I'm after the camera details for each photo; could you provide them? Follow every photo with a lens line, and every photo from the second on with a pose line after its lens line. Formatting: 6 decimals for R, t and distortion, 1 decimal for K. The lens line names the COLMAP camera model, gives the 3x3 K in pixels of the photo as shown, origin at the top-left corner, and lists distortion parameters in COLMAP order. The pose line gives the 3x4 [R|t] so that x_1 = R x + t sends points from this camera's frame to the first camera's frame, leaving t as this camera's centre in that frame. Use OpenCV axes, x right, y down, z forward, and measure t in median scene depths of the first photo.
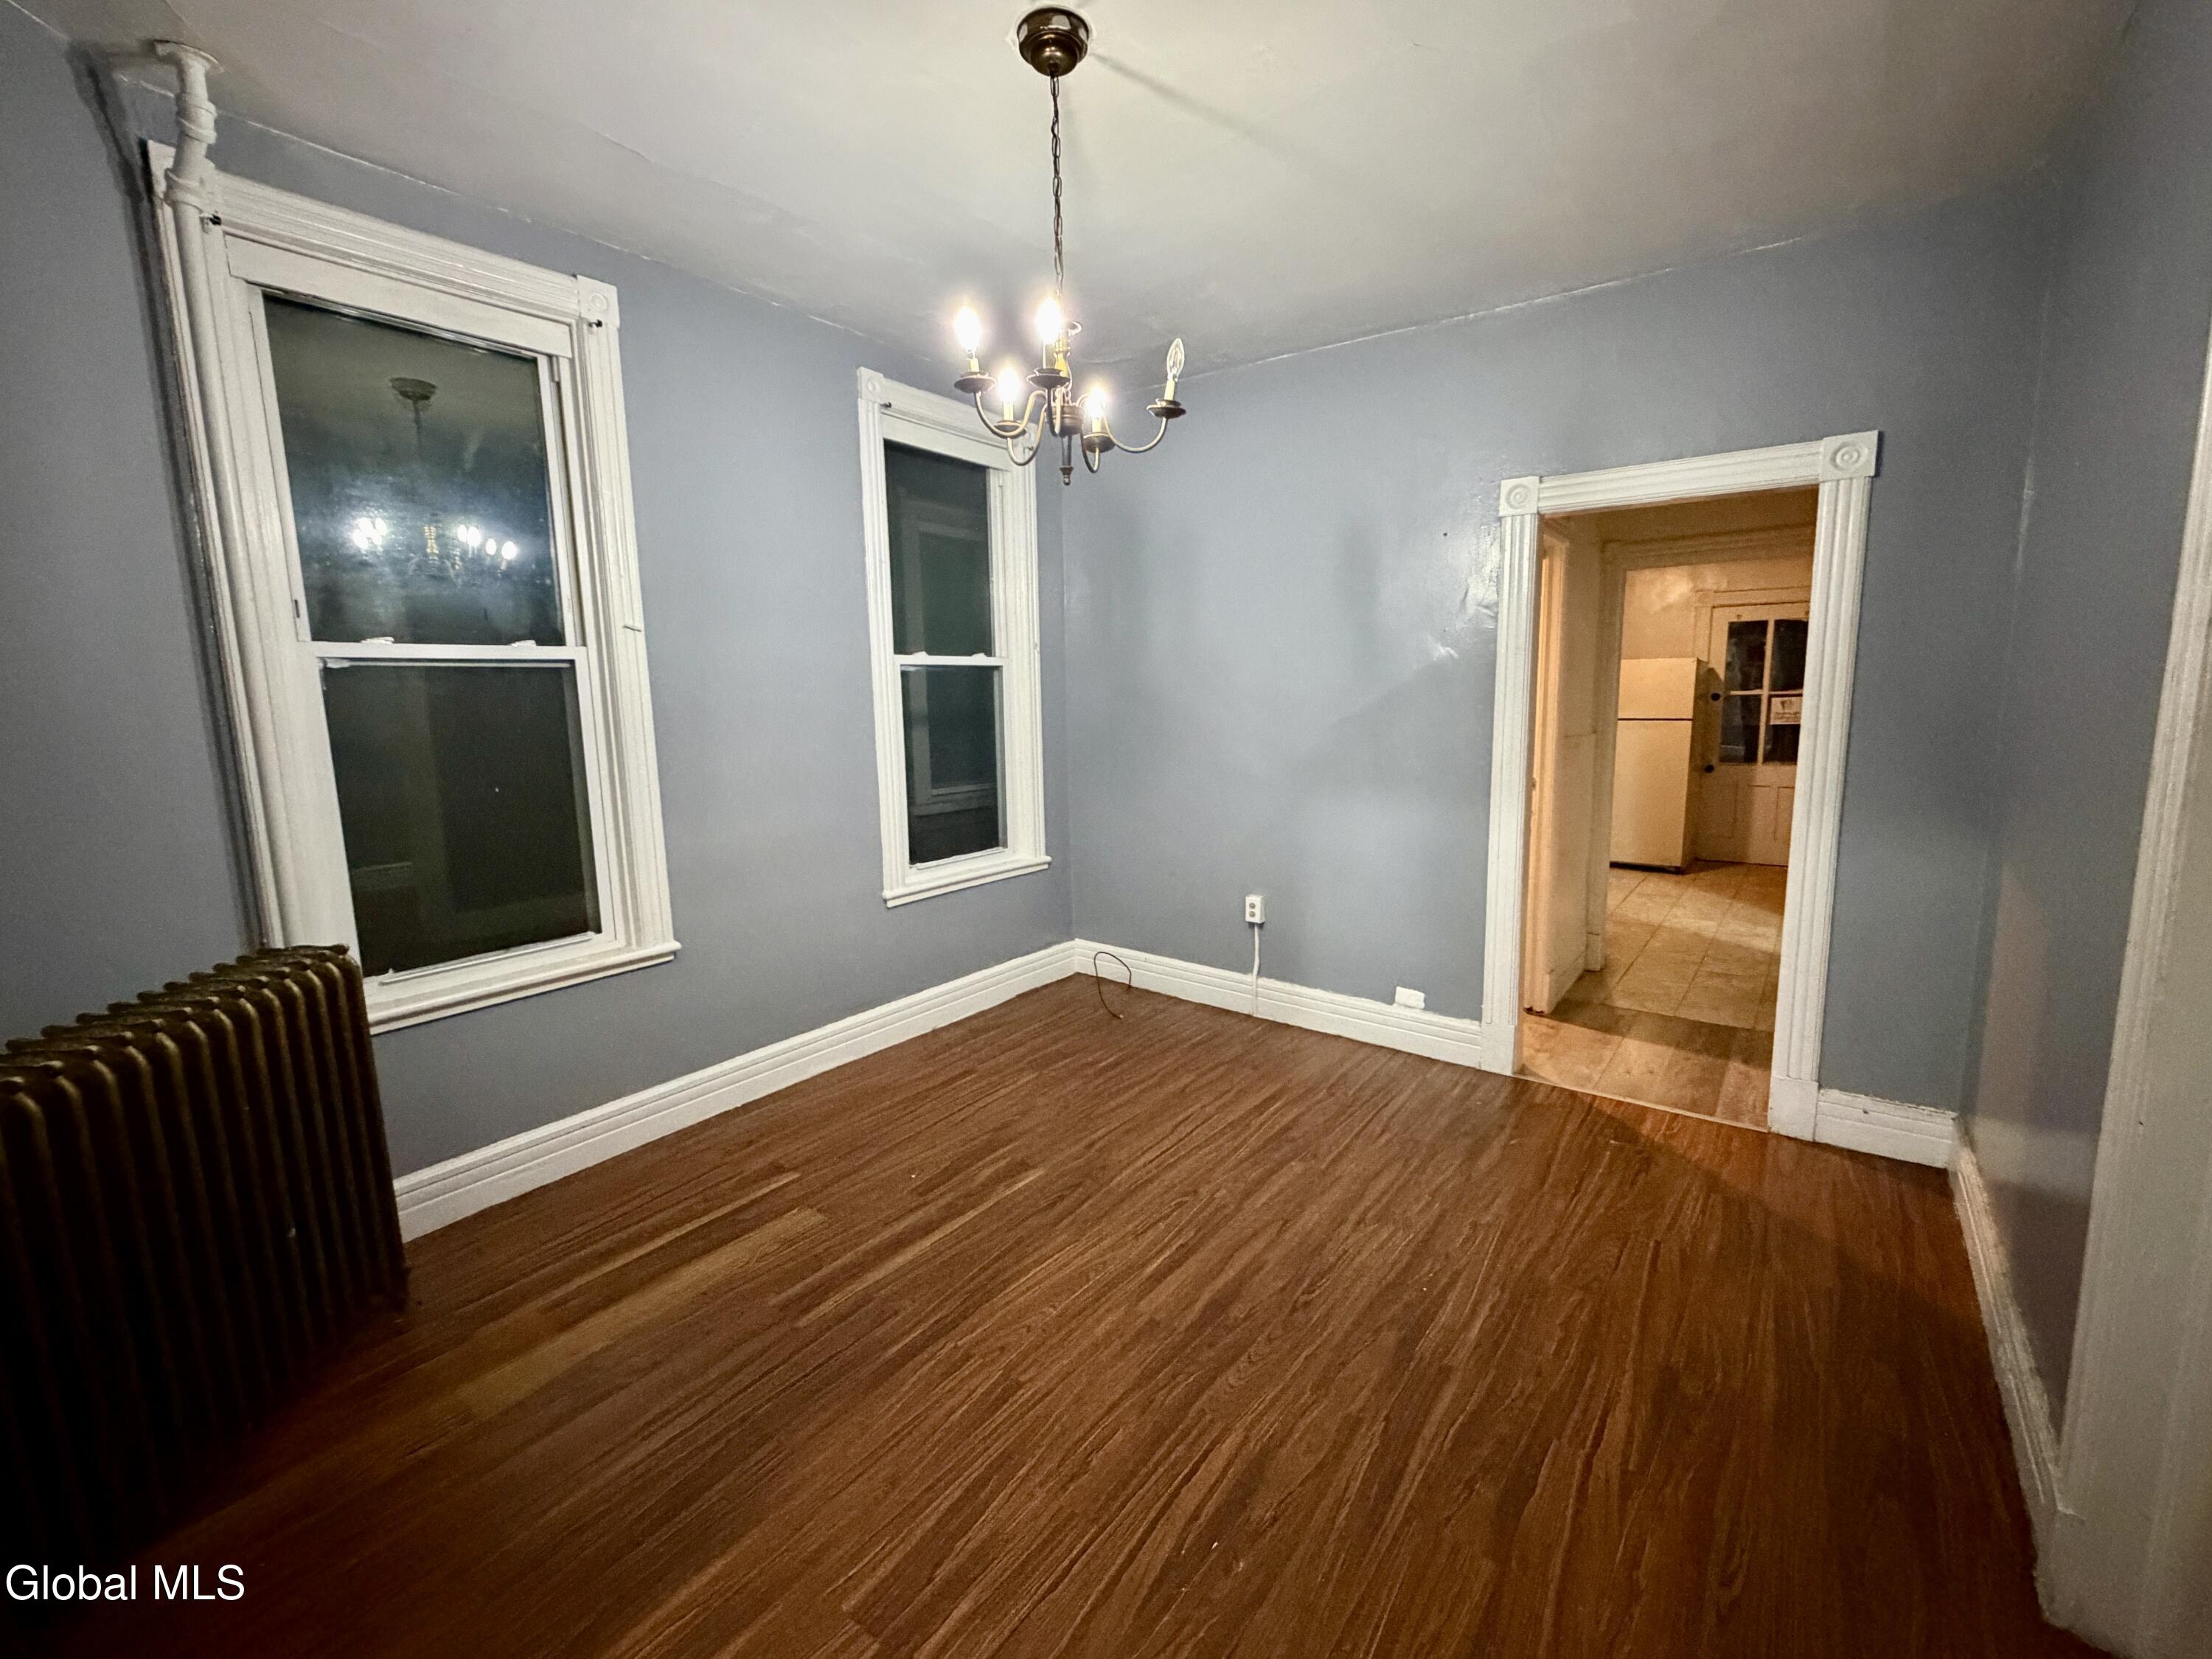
lens RADIAL K [[929.9, 0, 1107.2], [0, 929.9, 827.1], [0, 0, 1]] dist [-0.000535, 0.000019]
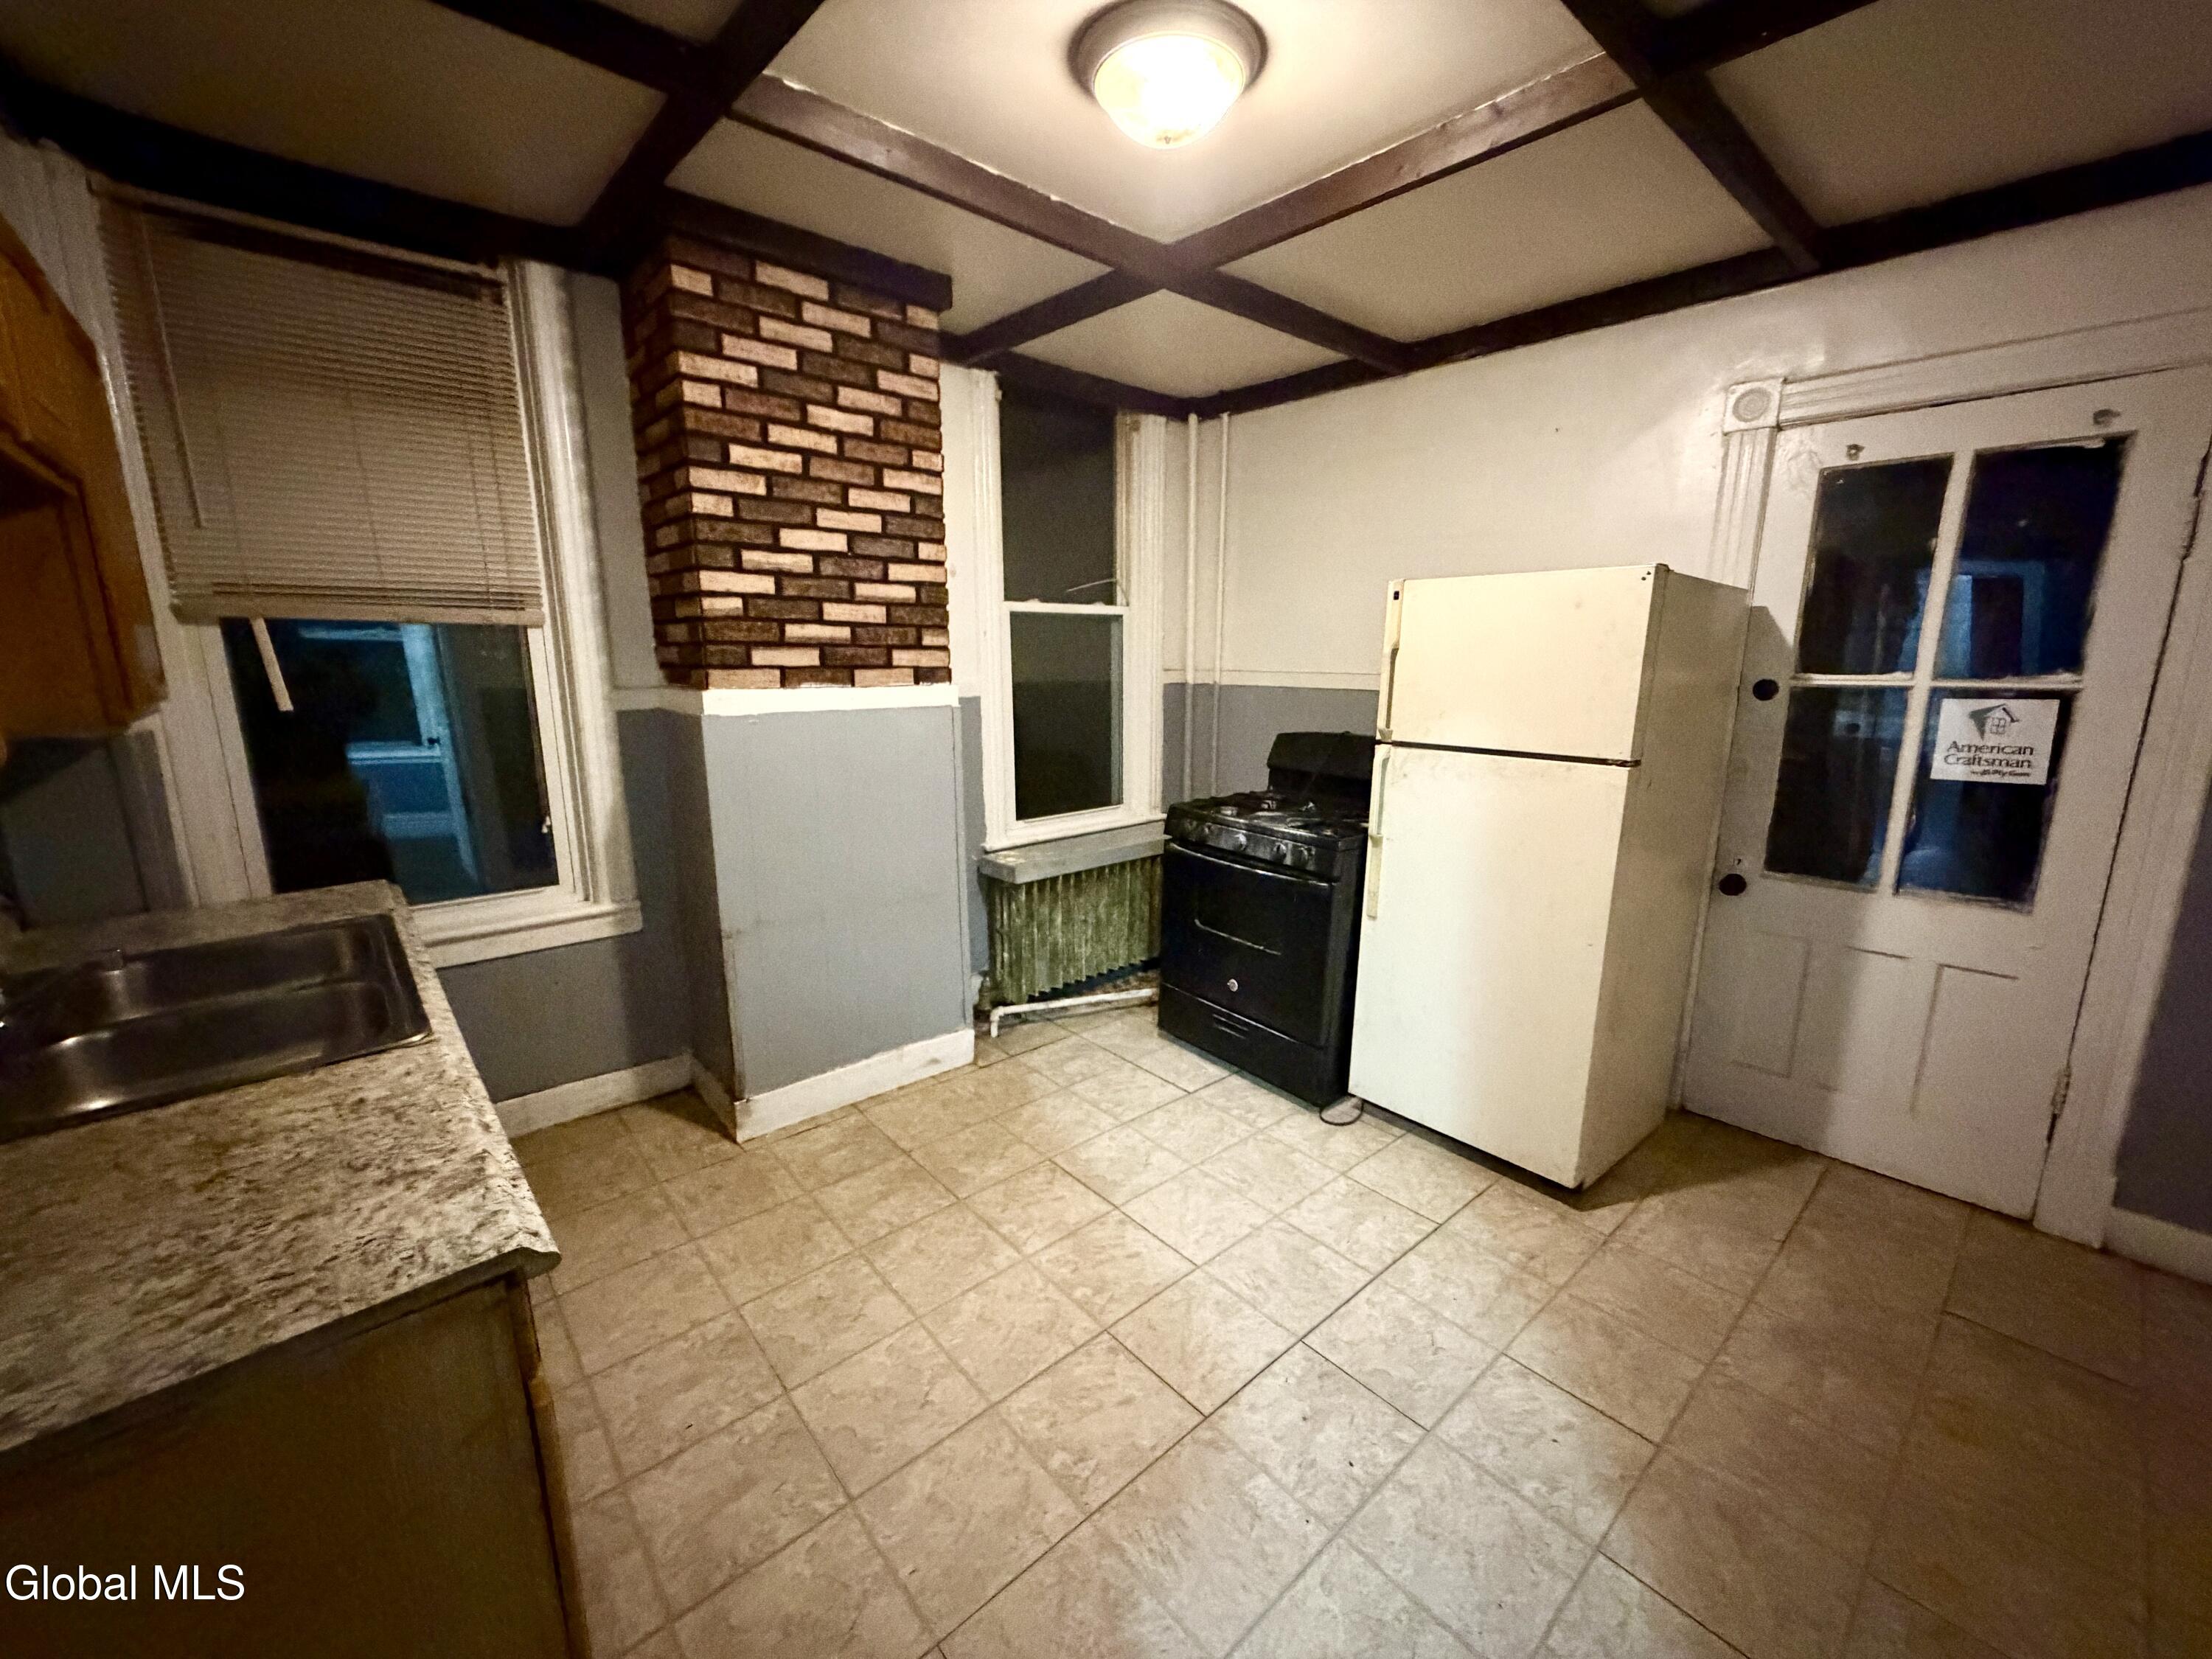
lens RADIAL K [[893.7, 0, 1105.4], [0, 893.7, 831.8], [0, 0, 1]] dist [0.001708, 0.000009]
pose [[0.976034, 0.055952, -0.210304, 0.463513], [-0.042364, 0.996746, 0.068574, -0.094634], [0.213456, -0.058022, 0.975228, 0.584797]]
